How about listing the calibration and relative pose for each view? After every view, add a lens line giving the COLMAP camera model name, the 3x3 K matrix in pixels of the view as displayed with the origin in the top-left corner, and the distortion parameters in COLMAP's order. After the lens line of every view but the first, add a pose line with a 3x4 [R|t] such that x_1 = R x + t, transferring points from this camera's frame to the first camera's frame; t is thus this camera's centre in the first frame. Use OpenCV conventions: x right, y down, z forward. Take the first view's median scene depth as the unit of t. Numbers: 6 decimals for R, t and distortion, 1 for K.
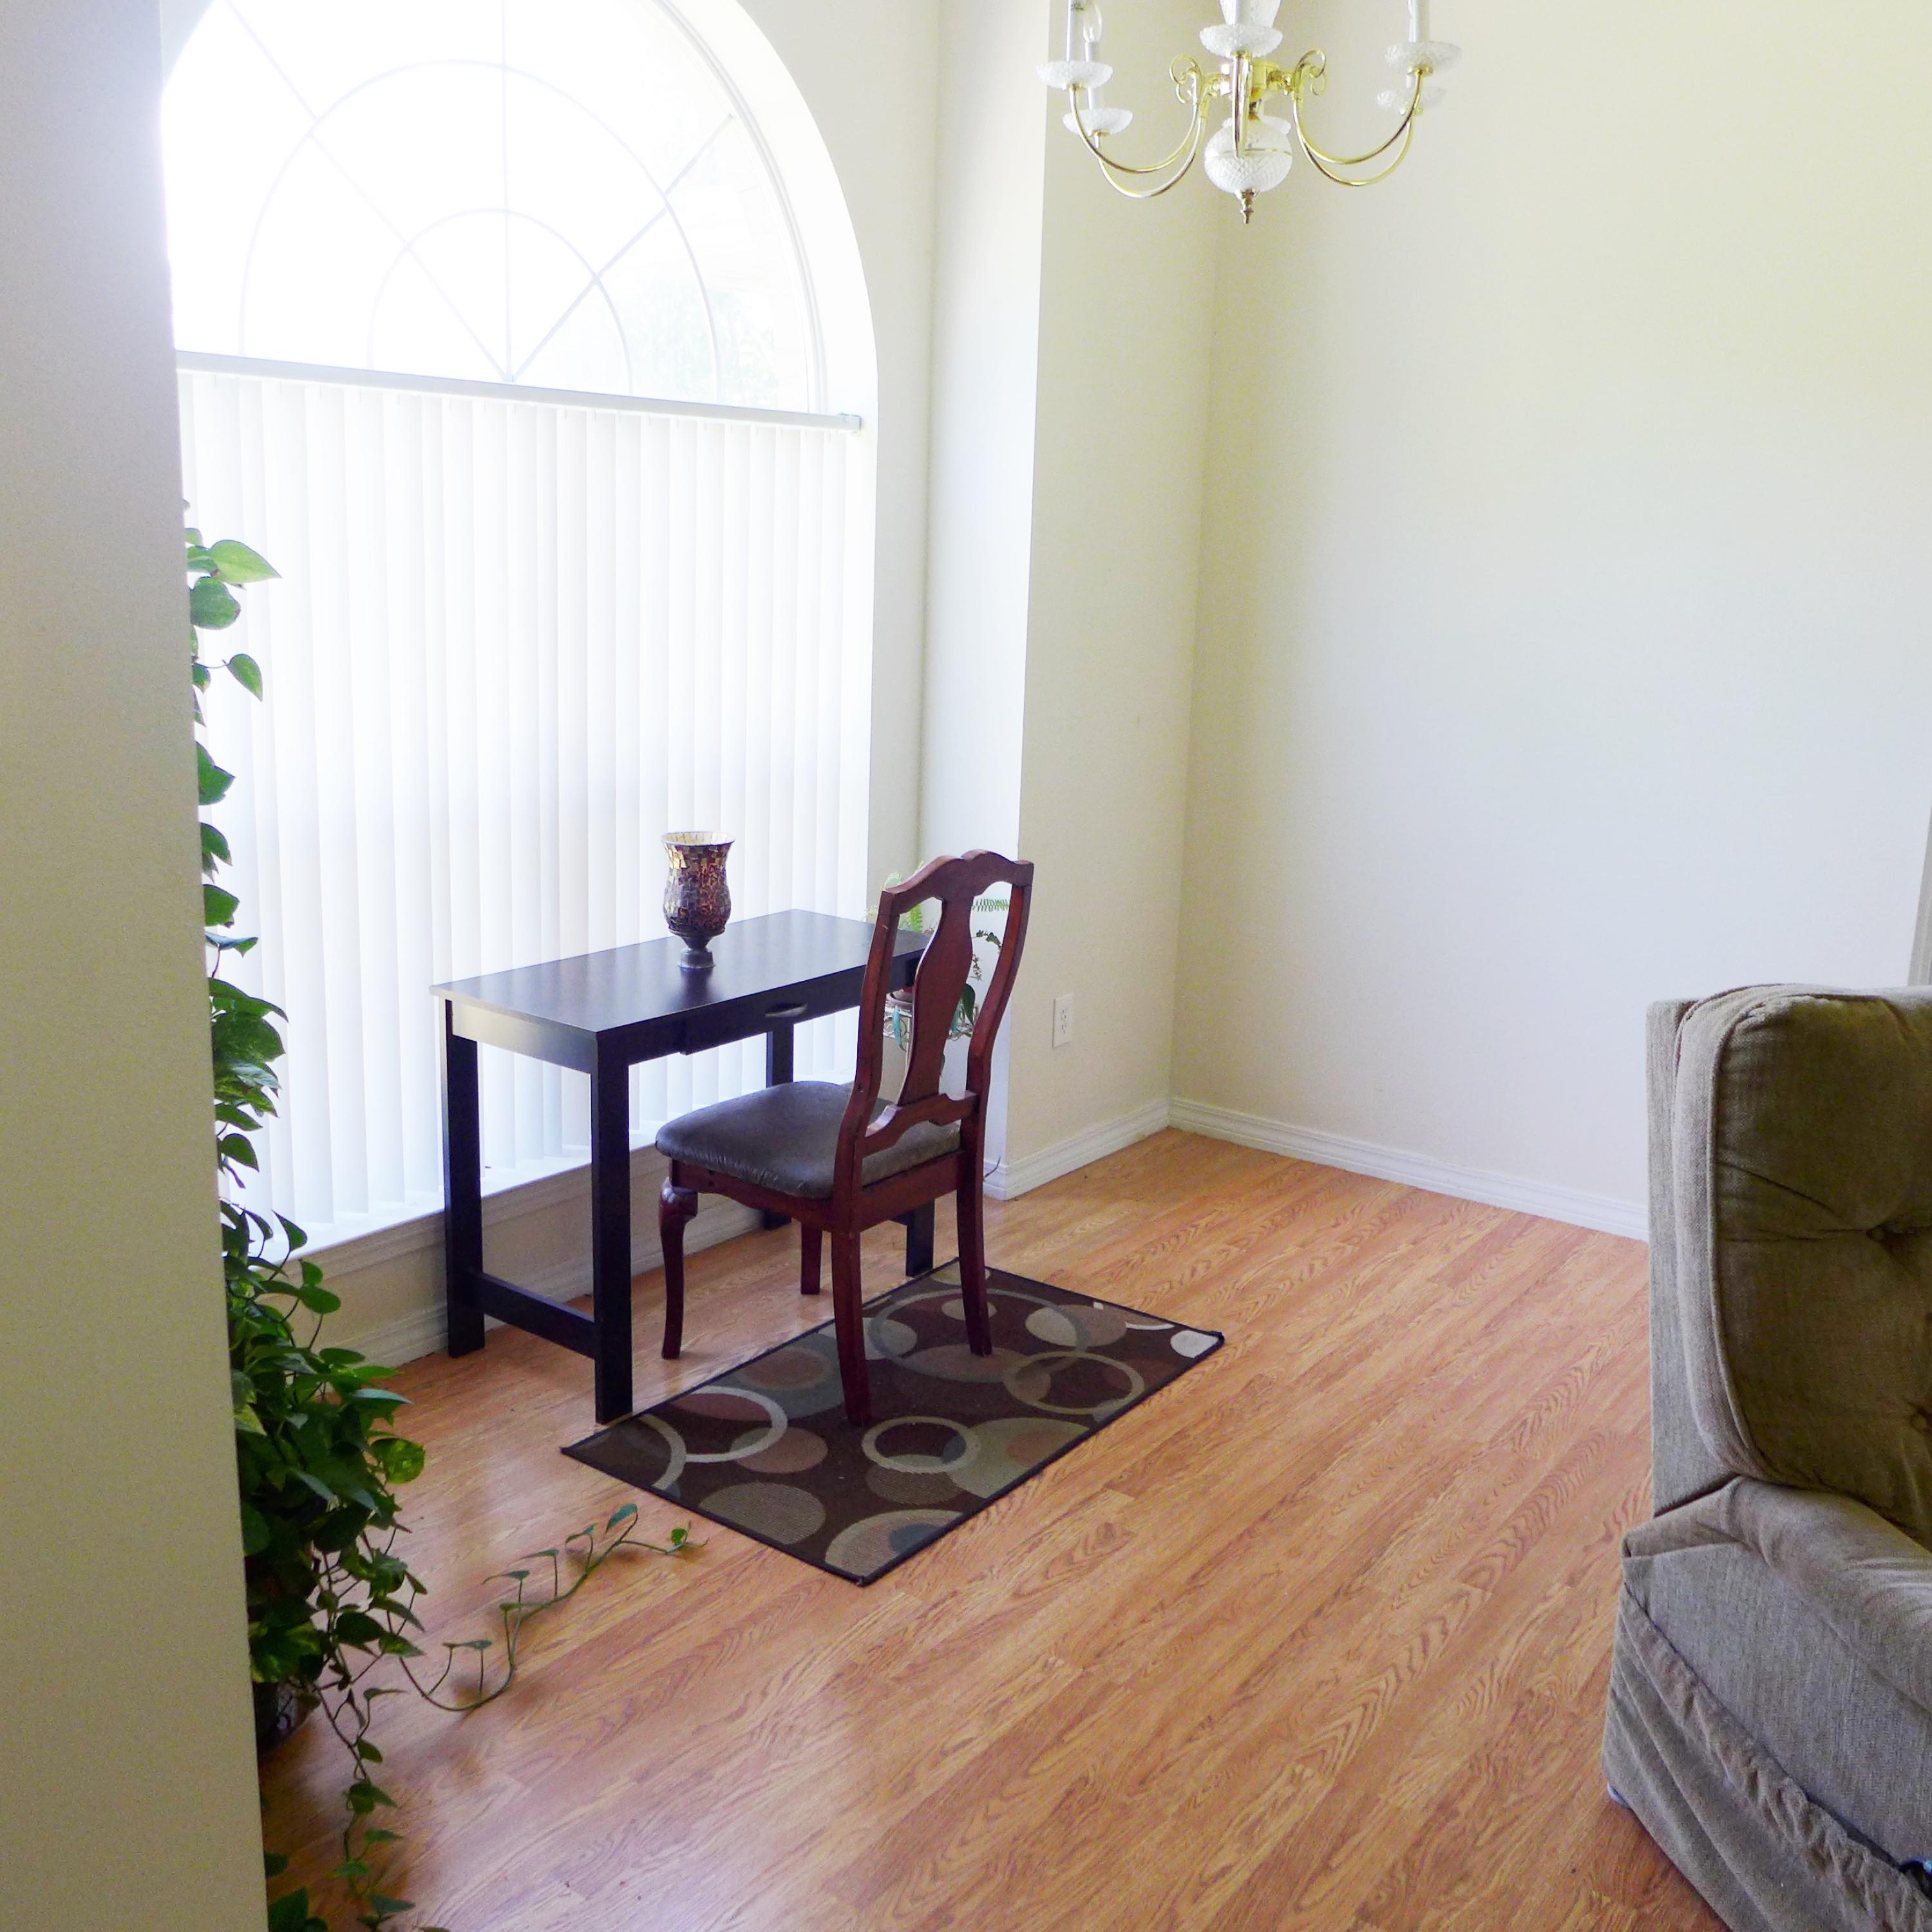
lens RADIAL K [[1841.5, 0, 939.7], [0, 1841.5, 923.0], [0, 0, 1]] dist [-0.058087, 0.010673]
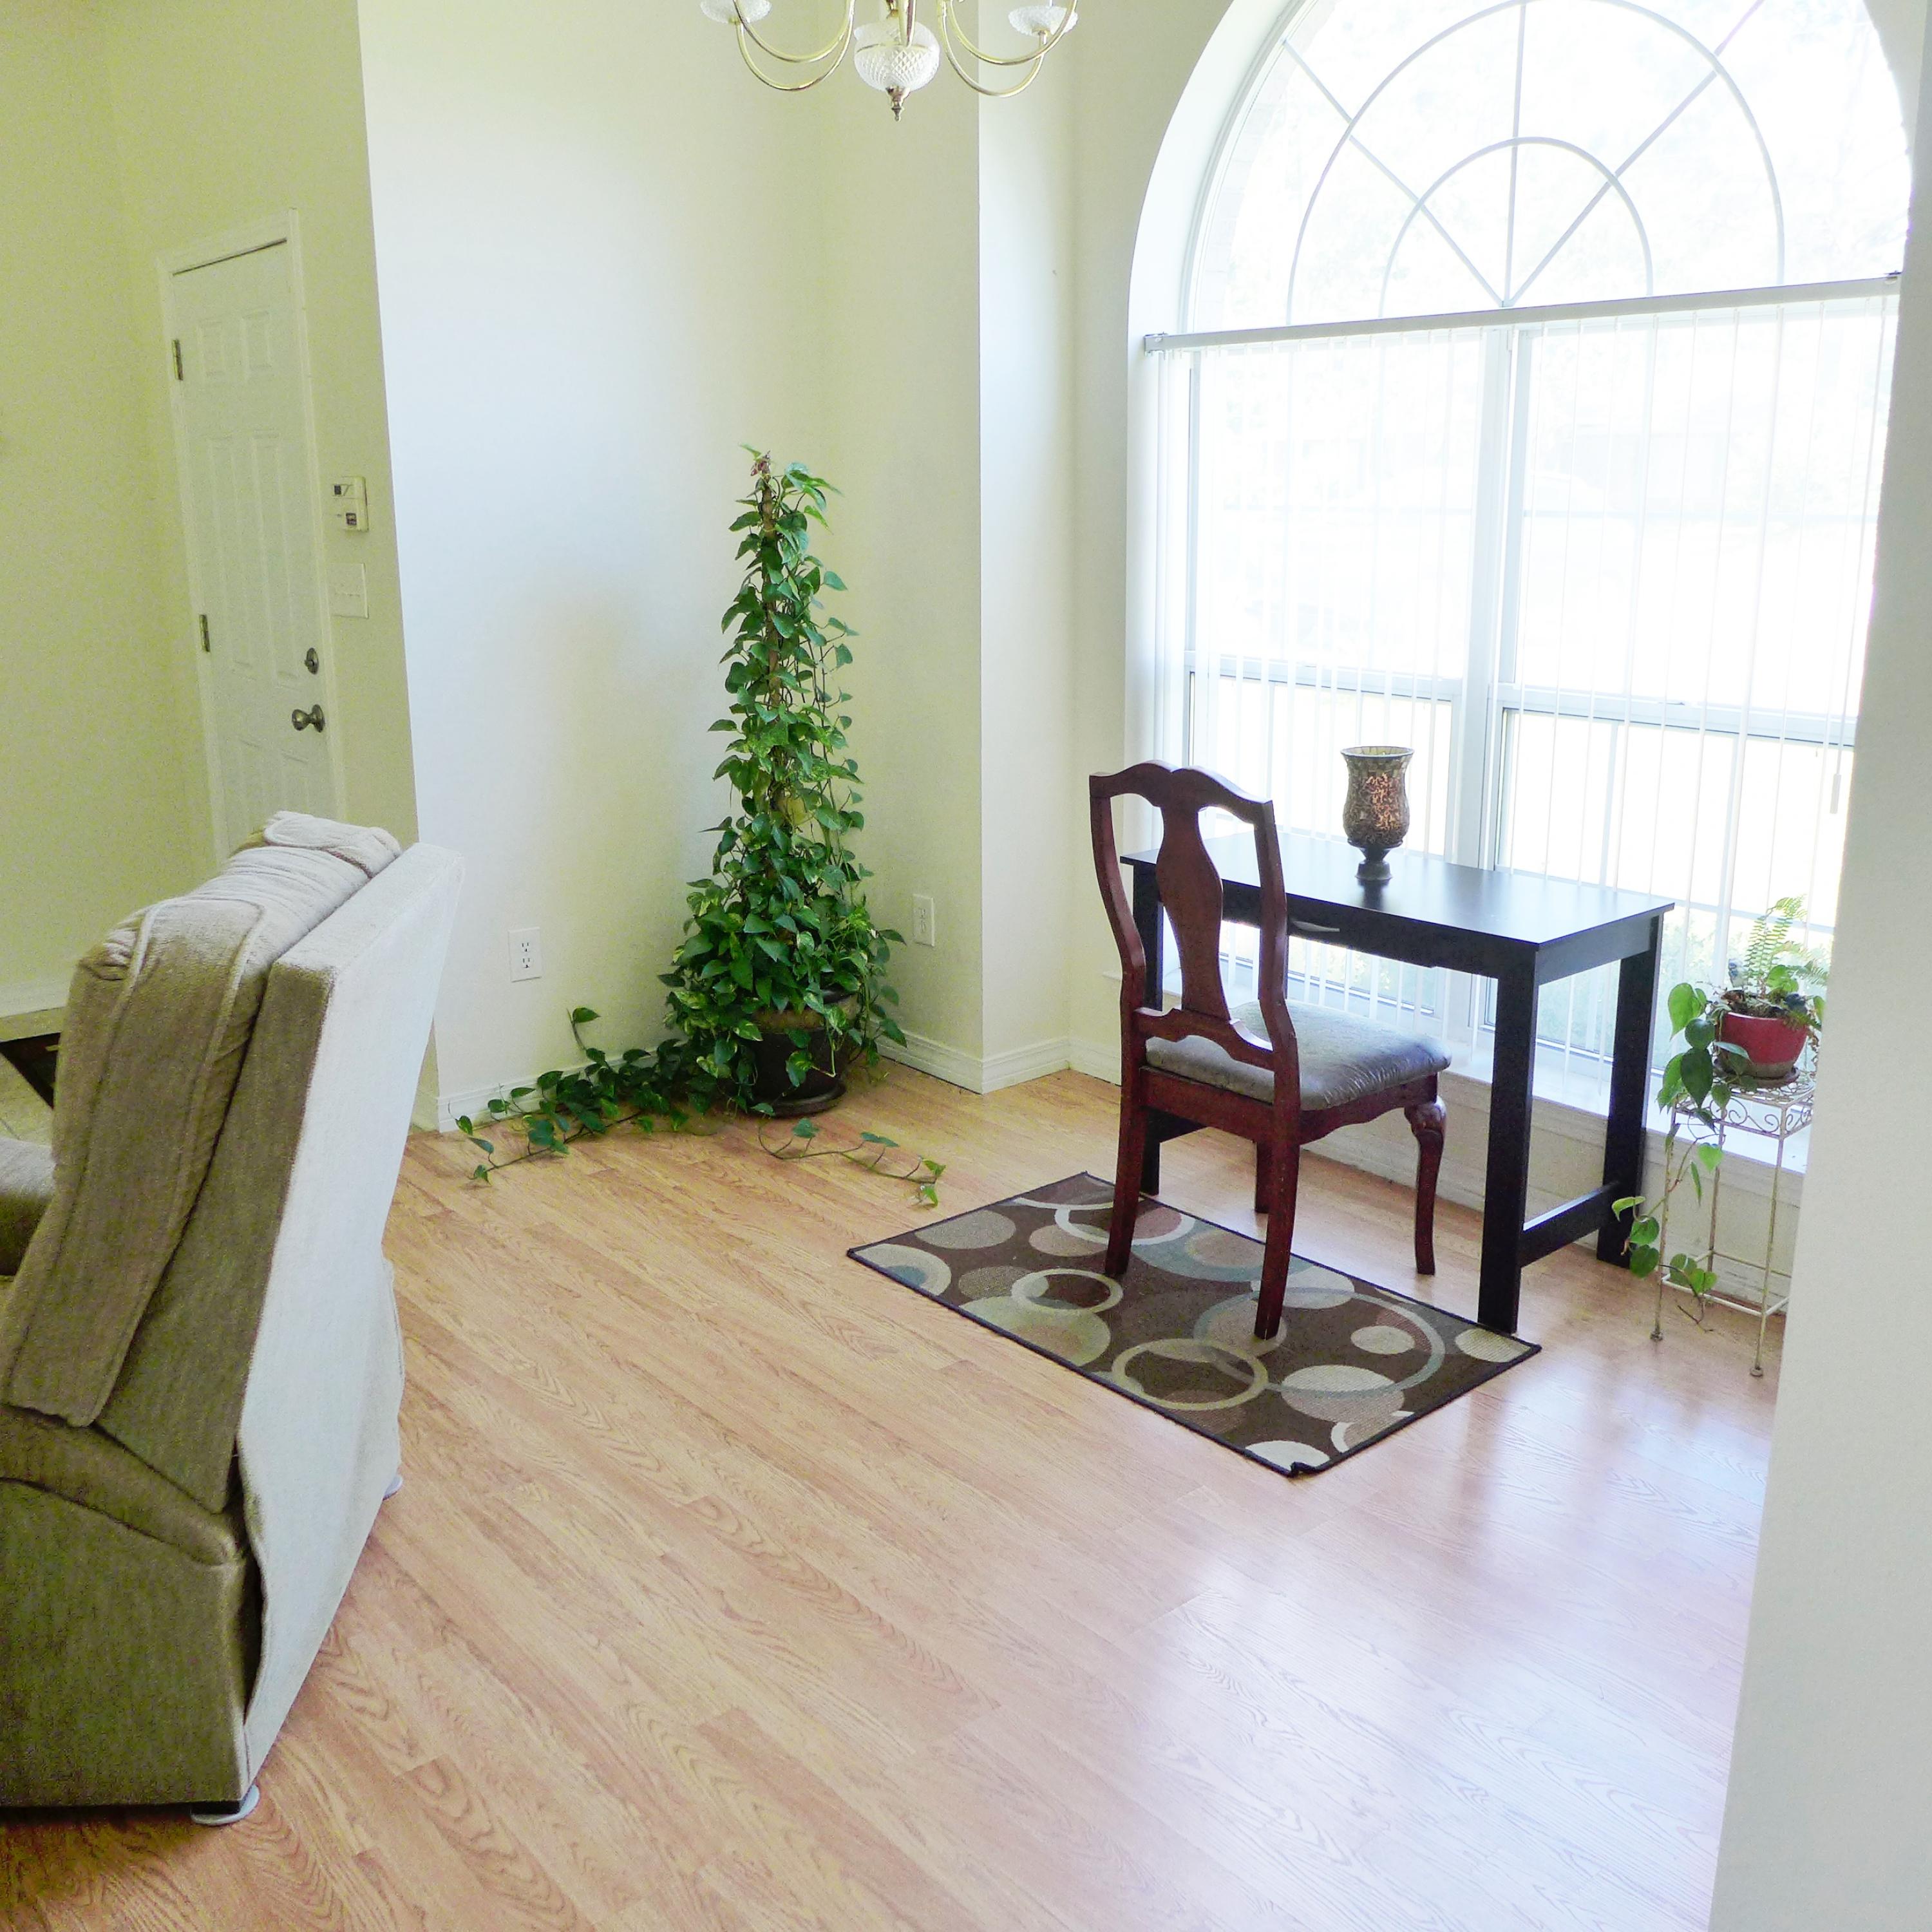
lens RADIAL K [[1841.5, 0, 939.7], [0, 1841.5, 923.0], [0, 0, 1]] dist [-0.058087, 0.010673]
pose [[-0.226813, 0.201408, -0.952885, 0.958574], [-0.193061, 0.949671, 0.246683, -0.168369], [0.954612, 0.239916, -0.176514, 1.028740]]
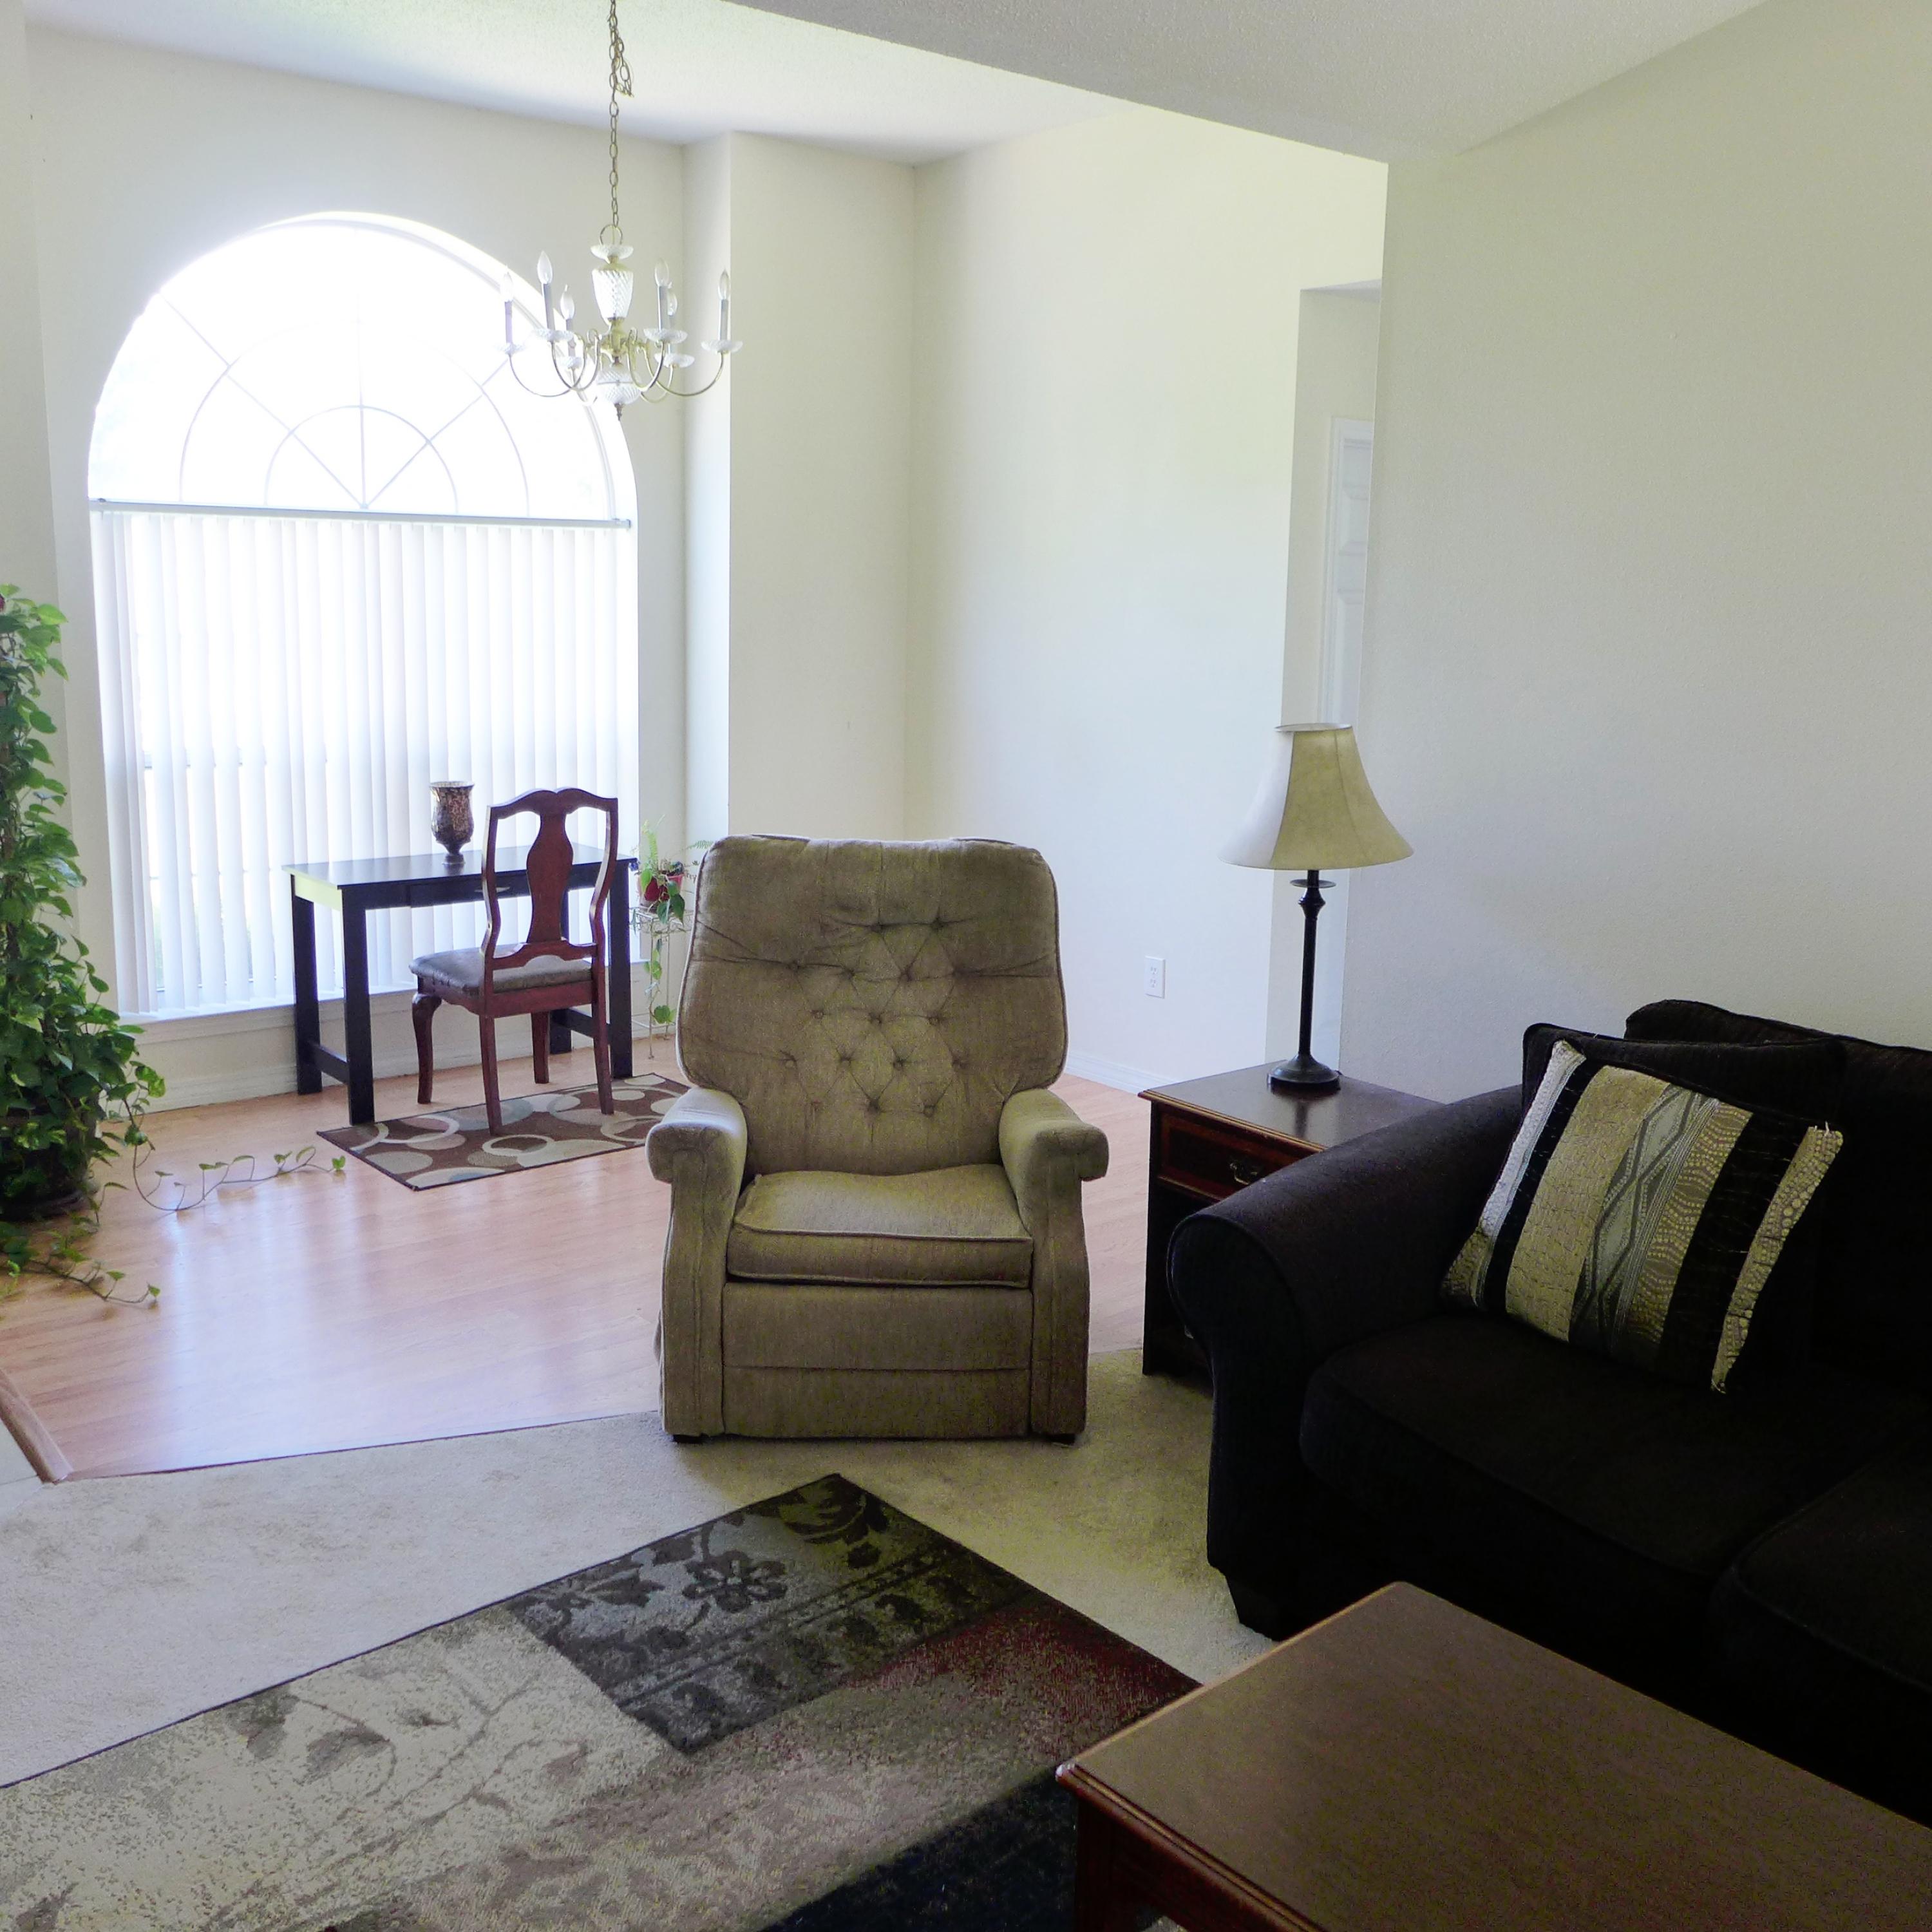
lens RADIAL K [[1841.5, 0, 939.7], [0, 1841.5, 923.0], [0, 0, 1]] dist [-0.058087, 0.010673]
pose [[0.973538, 0.028495, -0.226740, 0.700752], [-0.035681, 0.998980, -0.027660, 0.112599], [0.225721, 0.035019, 0.973562, -0.509627]]
